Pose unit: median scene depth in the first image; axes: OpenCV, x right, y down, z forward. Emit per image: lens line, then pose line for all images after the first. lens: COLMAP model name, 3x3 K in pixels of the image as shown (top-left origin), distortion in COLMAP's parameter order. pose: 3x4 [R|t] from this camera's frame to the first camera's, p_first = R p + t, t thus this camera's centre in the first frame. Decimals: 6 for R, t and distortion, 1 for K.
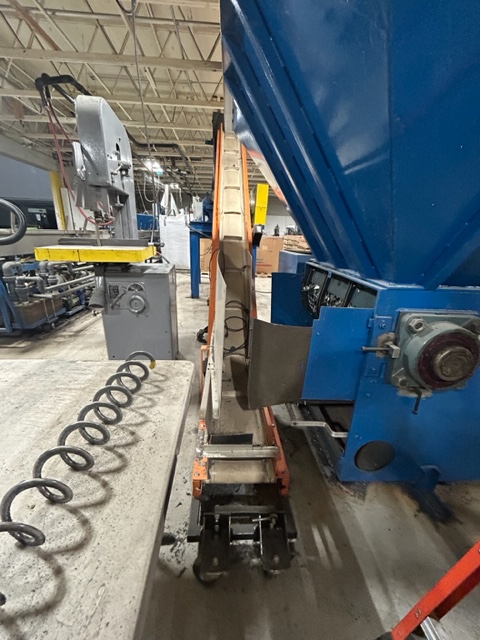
lens RADIAL K [[260.9, 0, 242.7], [0, 260.9, 319.5], [0, 0, 1]] dist [0.000807, -0.000176]
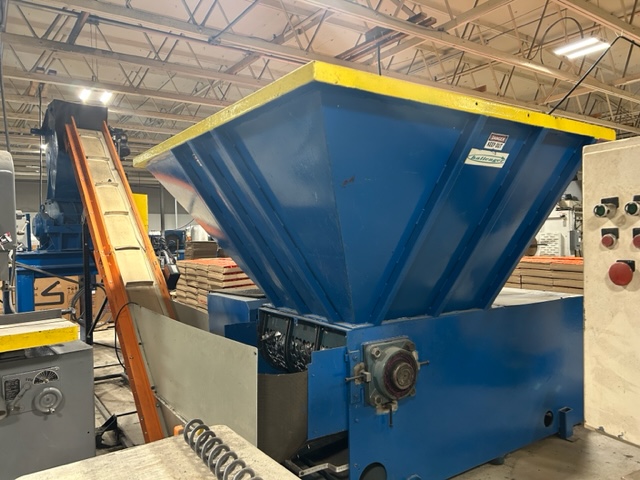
lens RADIAL K [[481.0, 0, 320.9], [0, 481.0, 240.5], [0, 0, 1]] dist [0.048039, -0.020428]
pose [[0.851790, -0.061871, 0.520217, -0.797802], [0.211524, 0.949079, -0.233466, -0.007013], [-0.479283, 0.308902, 0.821503, -1.038550]]
